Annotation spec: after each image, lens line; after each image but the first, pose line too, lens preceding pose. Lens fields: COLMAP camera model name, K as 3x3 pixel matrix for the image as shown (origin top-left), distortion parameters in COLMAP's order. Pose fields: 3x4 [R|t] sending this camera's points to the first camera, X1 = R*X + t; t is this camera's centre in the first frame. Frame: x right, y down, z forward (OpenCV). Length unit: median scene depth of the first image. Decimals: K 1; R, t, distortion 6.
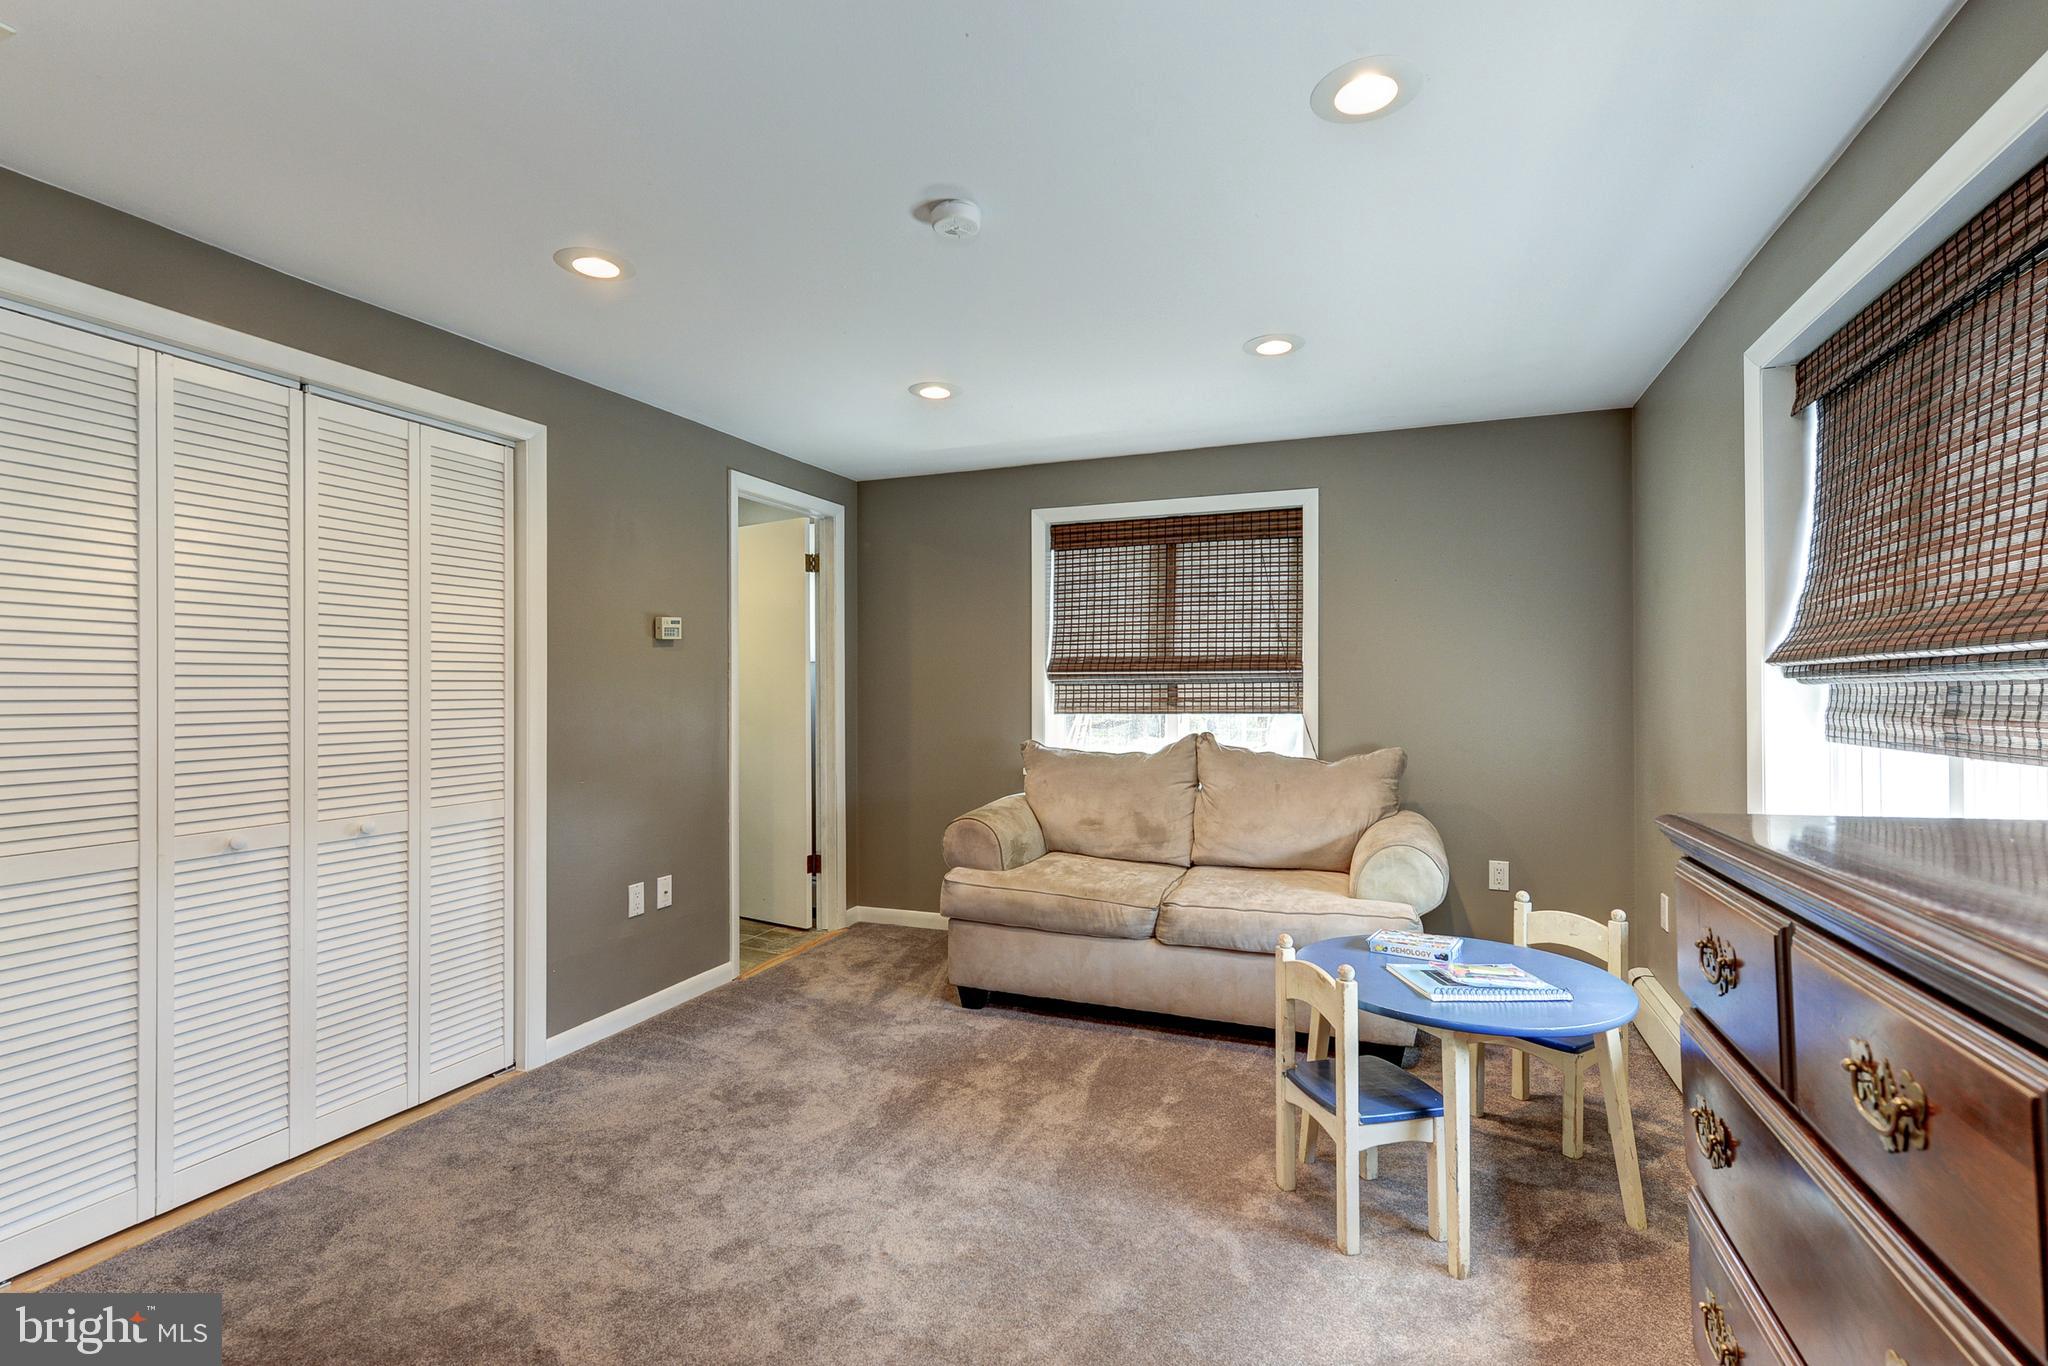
lens RADIAL K [[906.5, 0, 1024.7], [0, 906.5, 679.5], [0, 0, 1]] dist [0.000305, 0.000175]
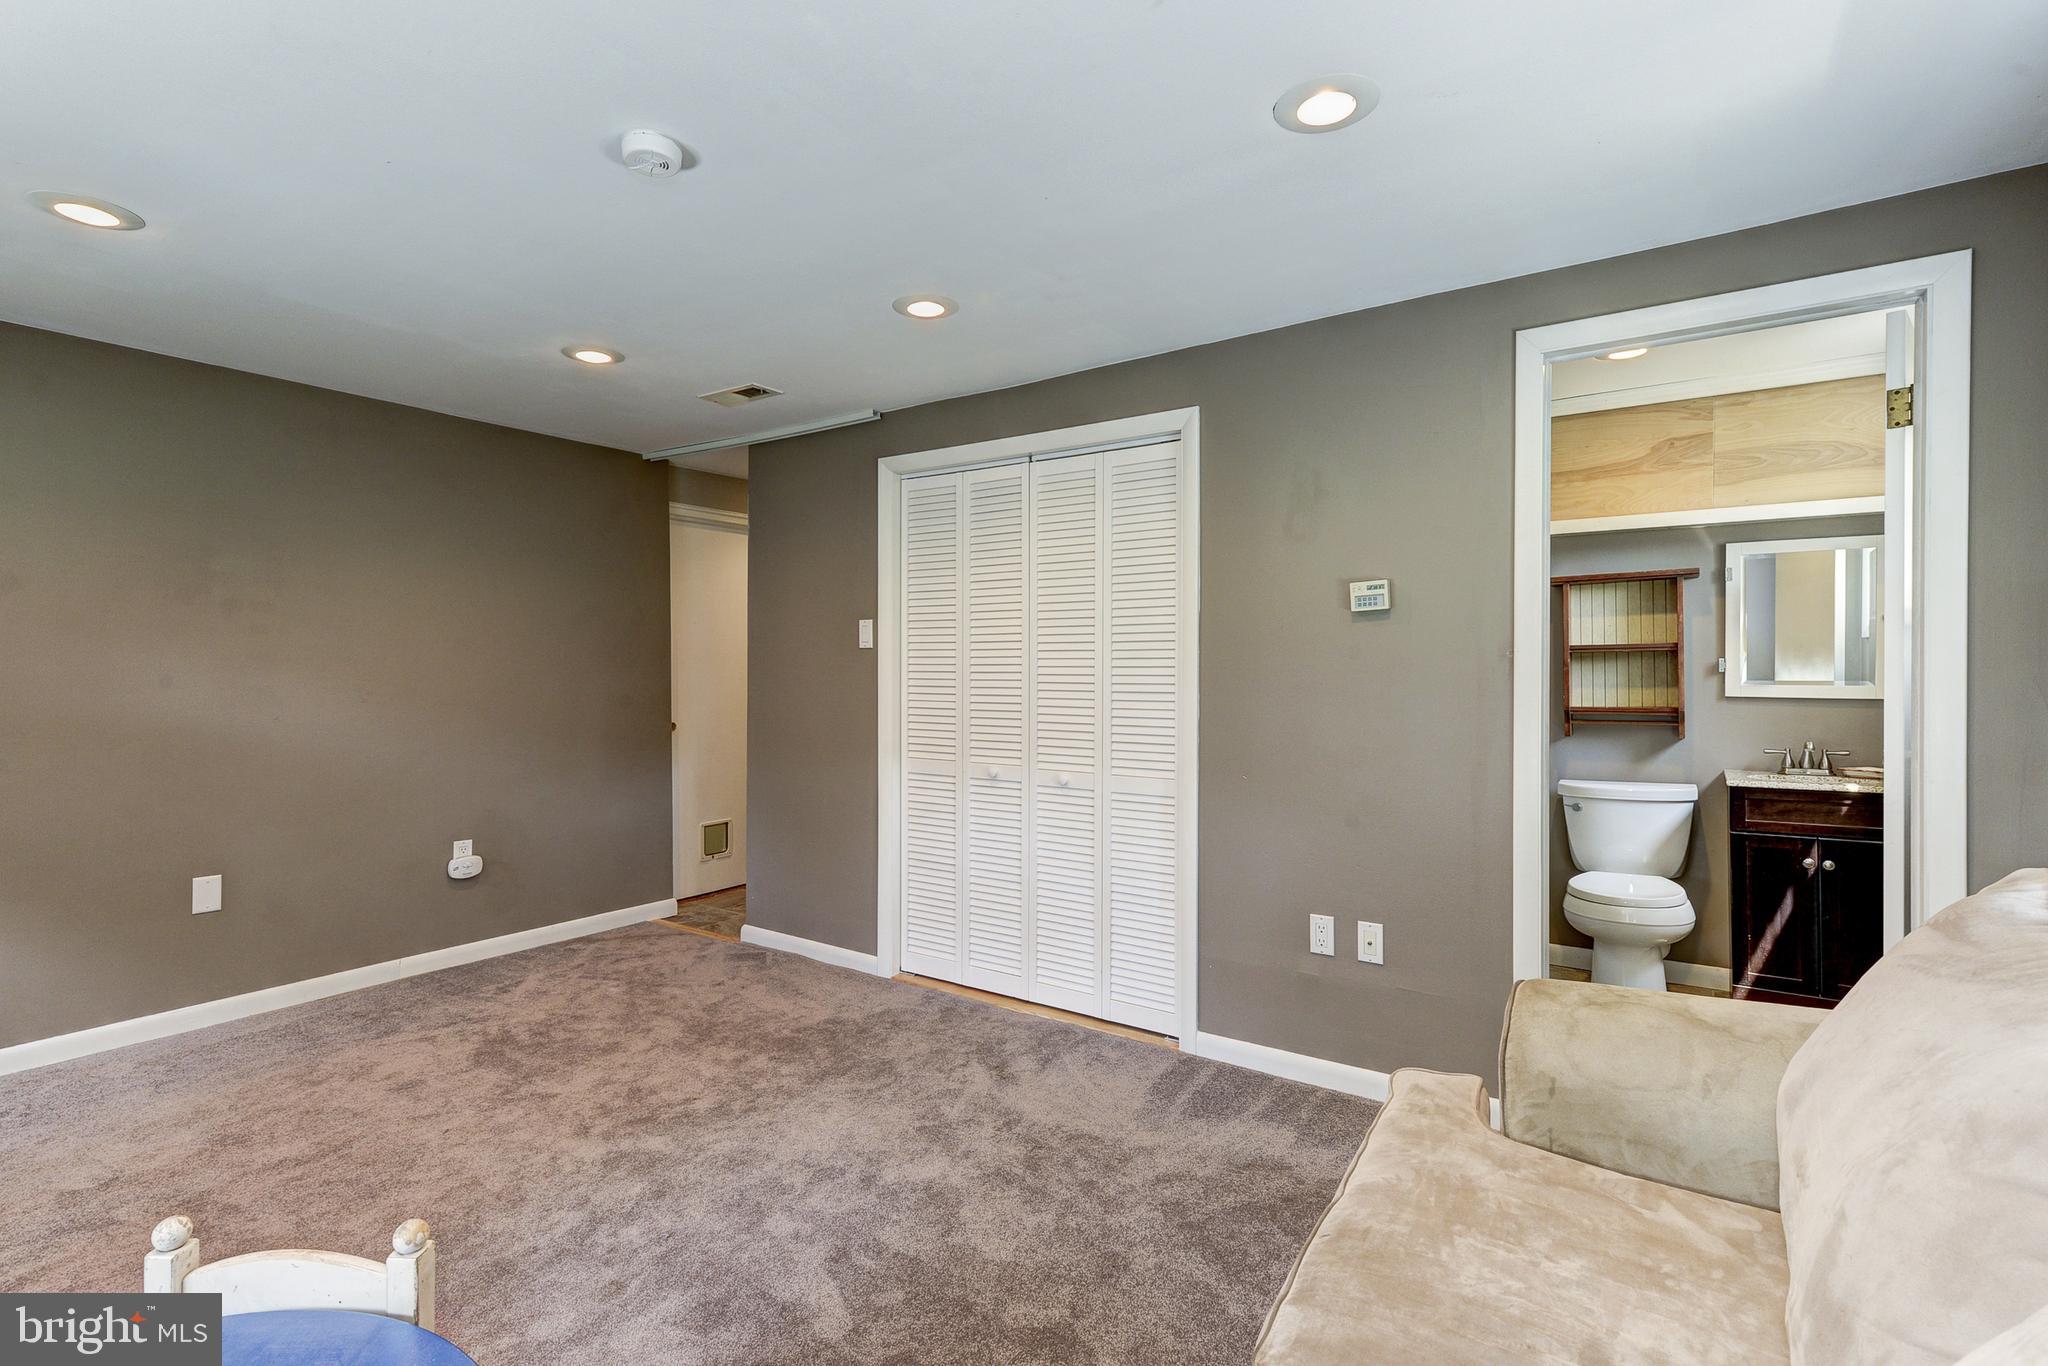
lens RADIAL K [[906.5, 0, 1023.7], [0, 906.5, 677.8], [0, 0, 1]] dist [0.000305, 0.000175]
pose [[-0.188388, 0.004766, -0.982083, 0.467954], [0.003229, 0.999986, 0.004234, 0.008791], [0.982089, -0.002374, -0.188401, 0.997553]]
